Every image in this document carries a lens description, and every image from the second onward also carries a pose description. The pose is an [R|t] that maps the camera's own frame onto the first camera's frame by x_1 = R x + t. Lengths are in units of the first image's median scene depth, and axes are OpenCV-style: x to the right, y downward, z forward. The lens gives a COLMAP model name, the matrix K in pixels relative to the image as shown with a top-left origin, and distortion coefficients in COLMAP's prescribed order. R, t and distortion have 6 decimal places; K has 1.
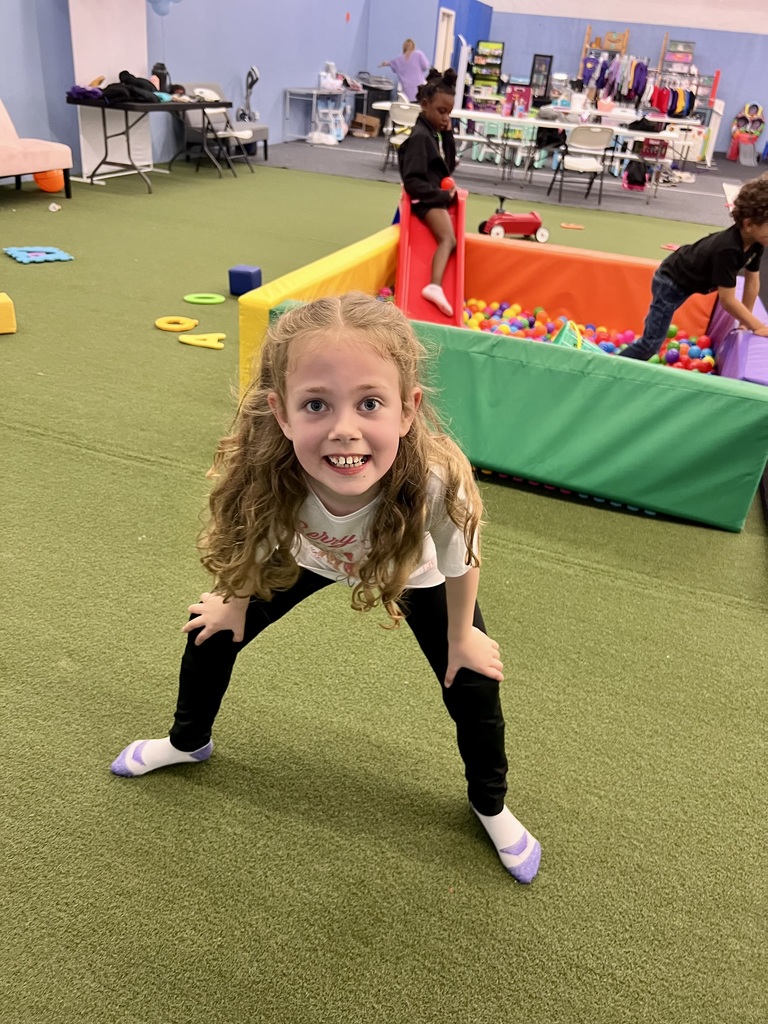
lens RADIAL K [[771.7, 0, 382.8], [0, 771.7, 512.6], [0, 0, 1]] dist [-0.009505, -0.010708]
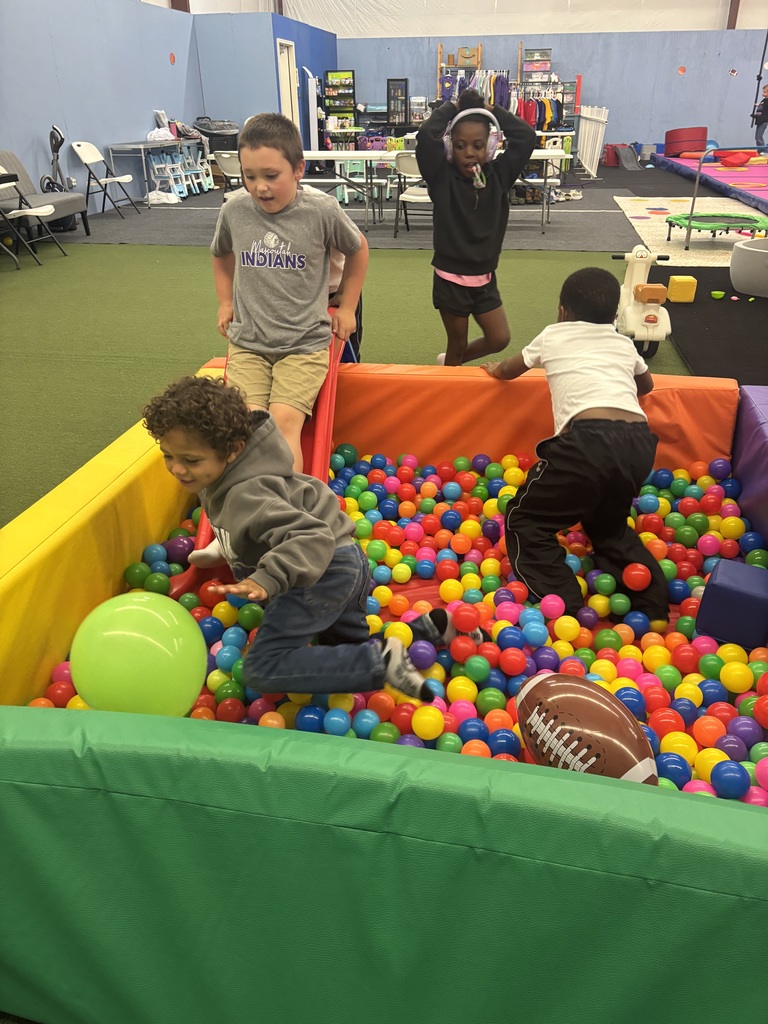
lens RADIAL K [[778.8, 0, 385.2], [0, 778.8, 511.0], [0, 0, 1]] dist [0.007852, -0.002976]
pose [[0.982684, -0.154912, 0.101663, 0.018642], [0.159108, 0.986658, -0.034509, -0.052051], [-0.094961, 0.050087, 0.994220, 0.091629]]
